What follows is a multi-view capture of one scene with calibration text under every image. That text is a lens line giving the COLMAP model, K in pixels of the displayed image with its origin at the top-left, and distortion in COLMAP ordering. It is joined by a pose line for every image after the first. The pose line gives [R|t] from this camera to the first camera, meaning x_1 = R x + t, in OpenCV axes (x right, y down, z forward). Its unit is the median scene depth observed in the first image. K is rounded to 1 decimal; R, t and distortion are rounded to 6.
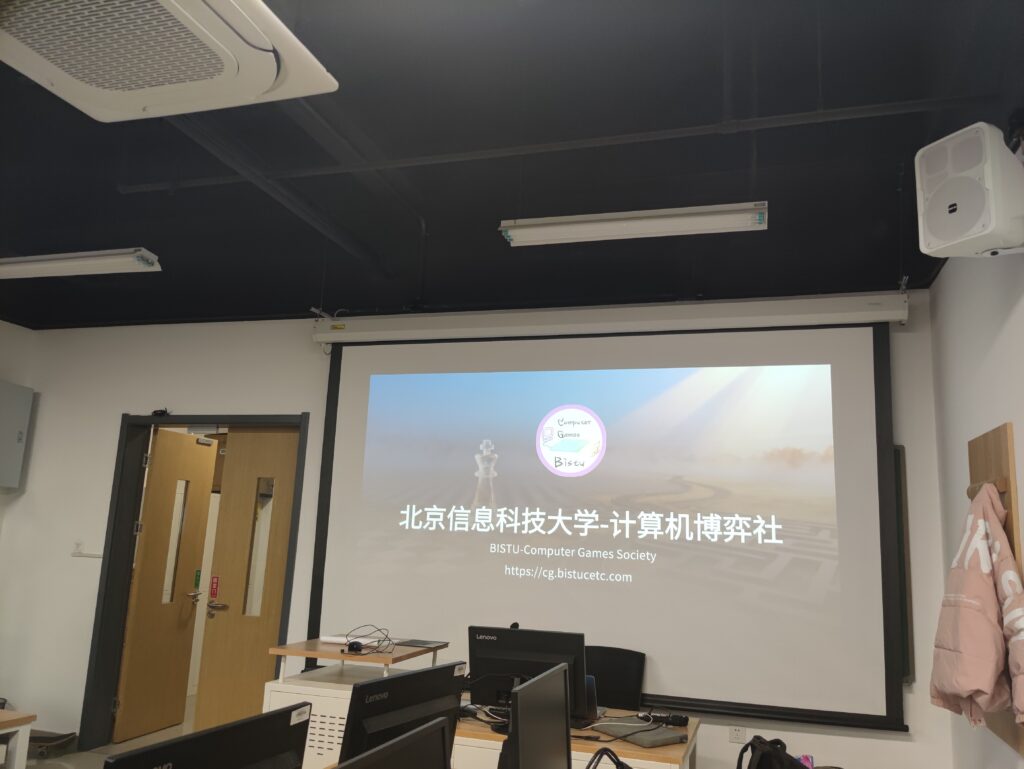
lens RADIAL K [[787.9, 0, 528.4], [0, 787.9, 393.0], [0, 0, 1]] dist [0.064143, -0.082327]
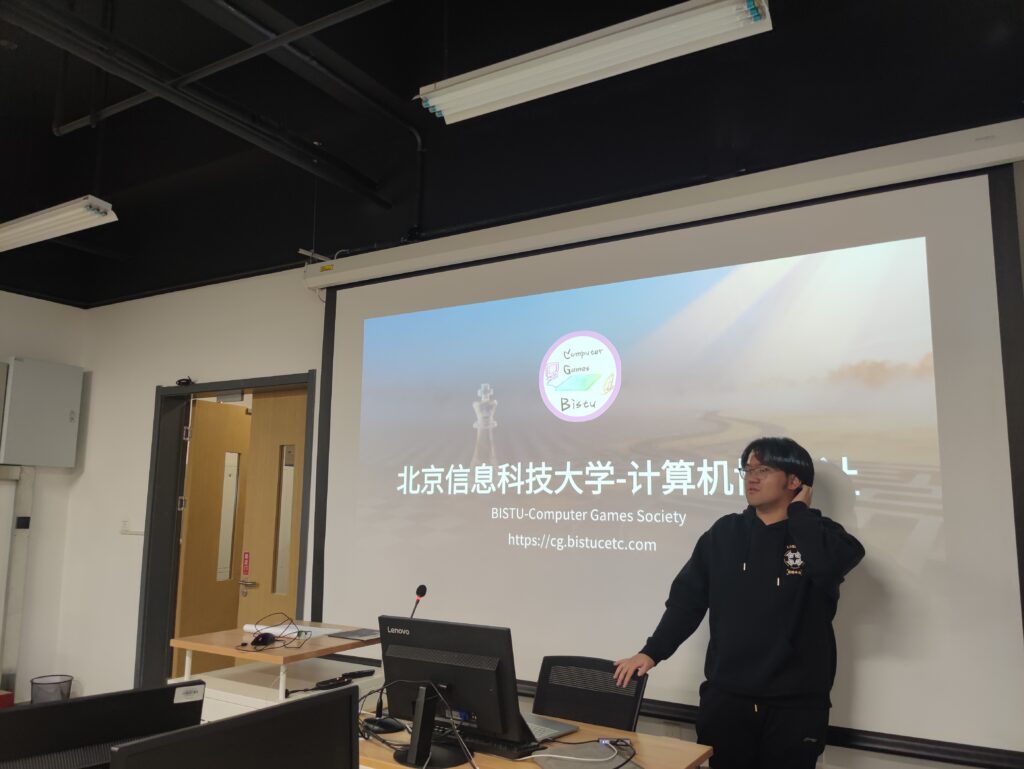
lens RADIAL K [[782.1, 0, 515.8], [0, 782.1, 396.3], [0, 0, 1]] dist [0.076770, -0.099296]
pose [[0.967717, -0.064734, -0.243583, 0.181938], [0.074430, 0.996750, 0.030805, 0.051520], [0.240797, -0.047940, 0.969391, 0.220495]]
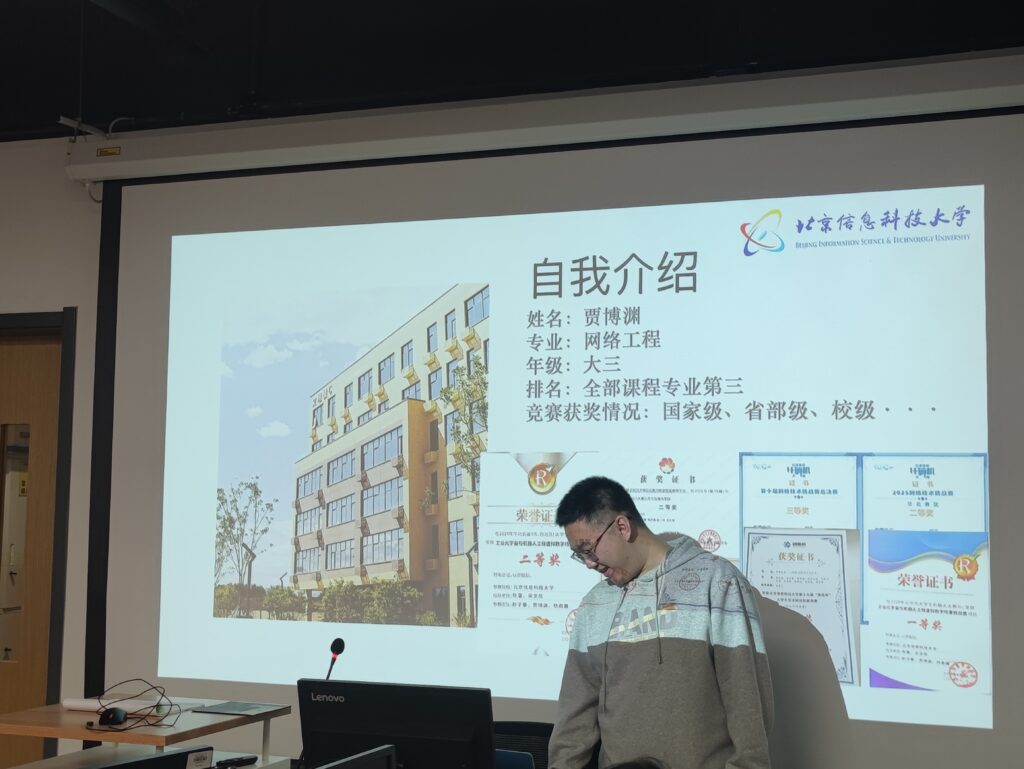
lens RADIAL K [[1430.9, 0, 514.1], [0, 1430.9, 386.7], [0, 0, 1]] dist [-0.200146, 1.489599]
pose [[0.997590, -0.033503, -0.060757, 0.108359], [0.039249, 0.994609, 0.095981, -0.004625], [0.057214, -0.098134, 0.993527, 0.006922]]
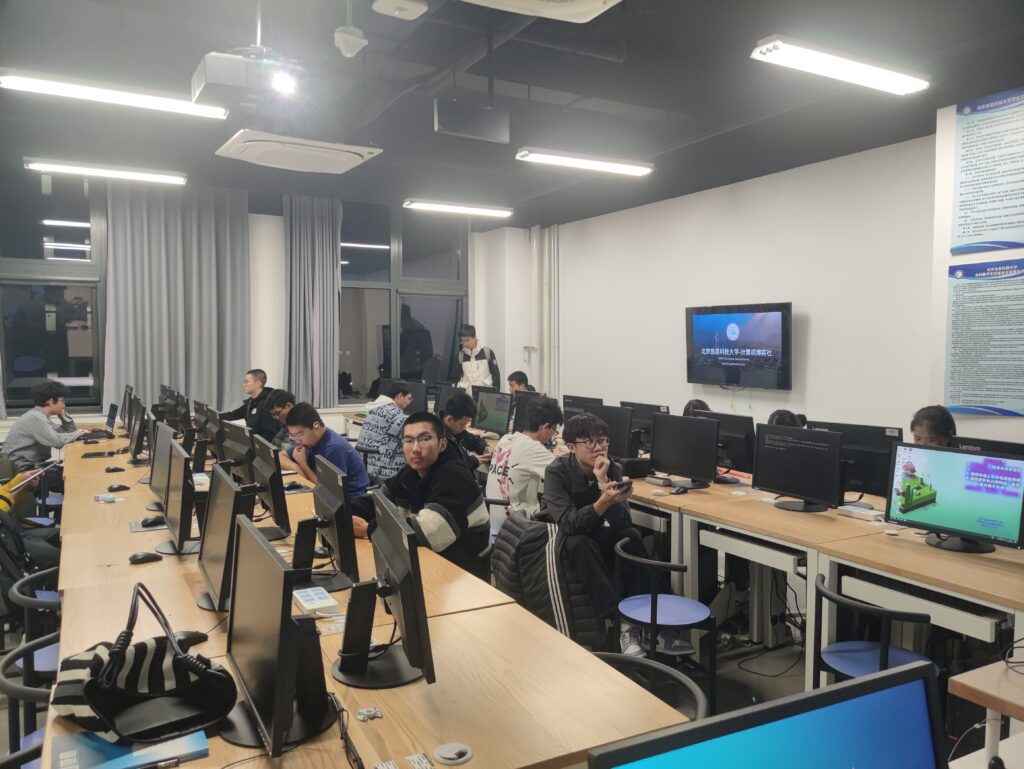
lens RADIAL K [[784.5, 0, 517.5], [0, 784.5, 389.5], [0, 0, 1]] dist [0.076860, -0.098077]
pose [[0.718556, 0.007284, -0.695431, 2.031107], [0.152346, 0.974010, 0.167614, -0.485892], [0.678578, -0.226386, 0.698772, -2.576282]]
